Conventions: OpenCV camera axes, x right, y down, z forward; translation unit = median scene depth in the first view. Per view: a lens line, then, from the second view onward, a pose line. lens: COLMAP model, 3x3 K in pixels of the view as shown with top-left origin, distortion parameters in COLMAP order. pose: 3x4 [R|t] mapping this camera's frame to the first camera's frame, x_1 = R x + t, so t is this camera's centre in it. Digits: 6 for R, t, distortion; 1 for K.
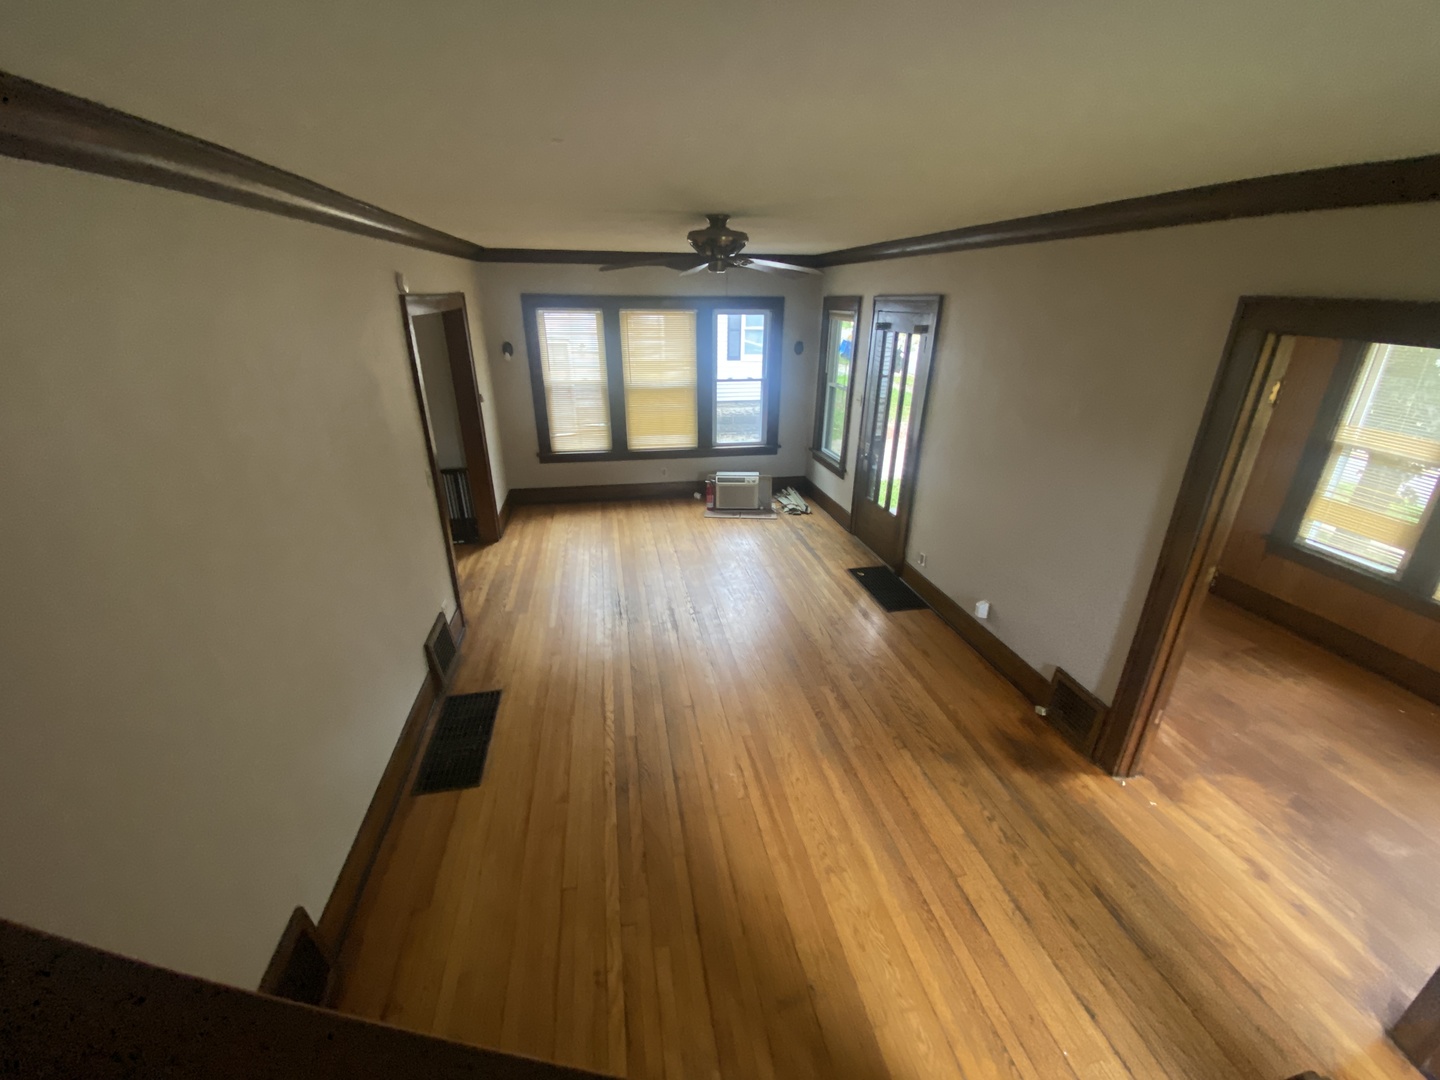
lens RADIAL K [[581.4, 0, 720.0], [0, 581.4, 540.0], [0, 0, 1]] dist [-0.000174, -0.013170]
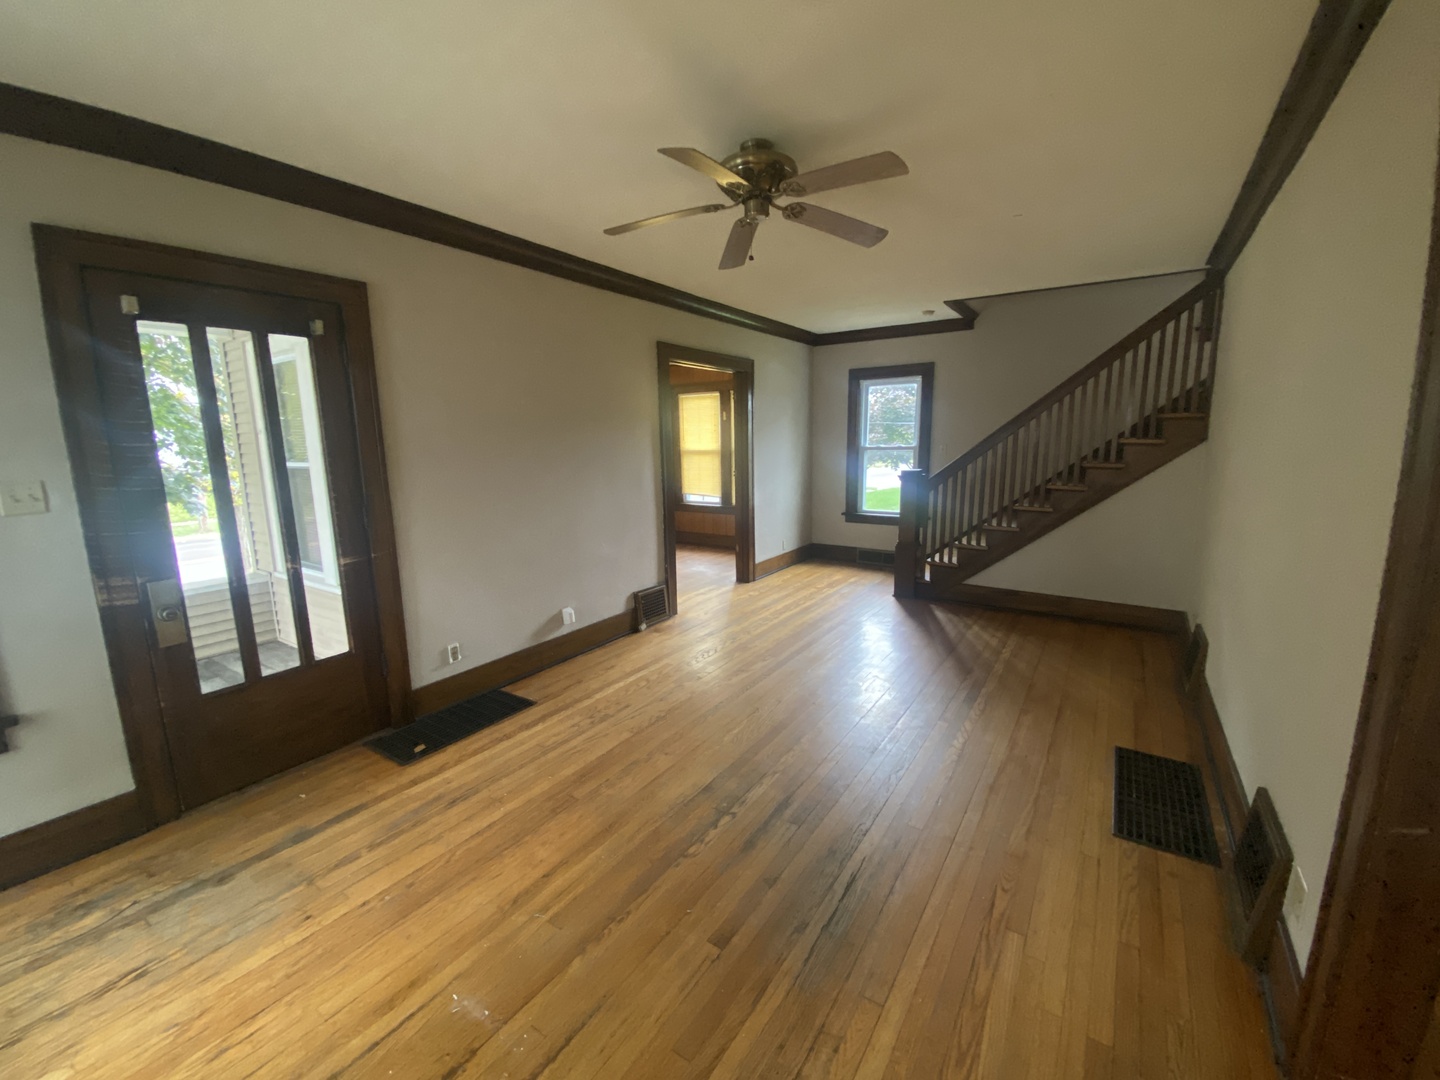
lens RADIAL K [[583.0, 0, 708.1], [0, 583.0, 533.0], [0, 0, 1]] dist [-0.000028, -0.000076]
pose [[-0.690872, -0.110788, 0.714438, -0.366962], [0.289901, 0.862814, 0.414136, -0.301583], [-0.662309, 0.493231, -0.563977, 1.114149]]
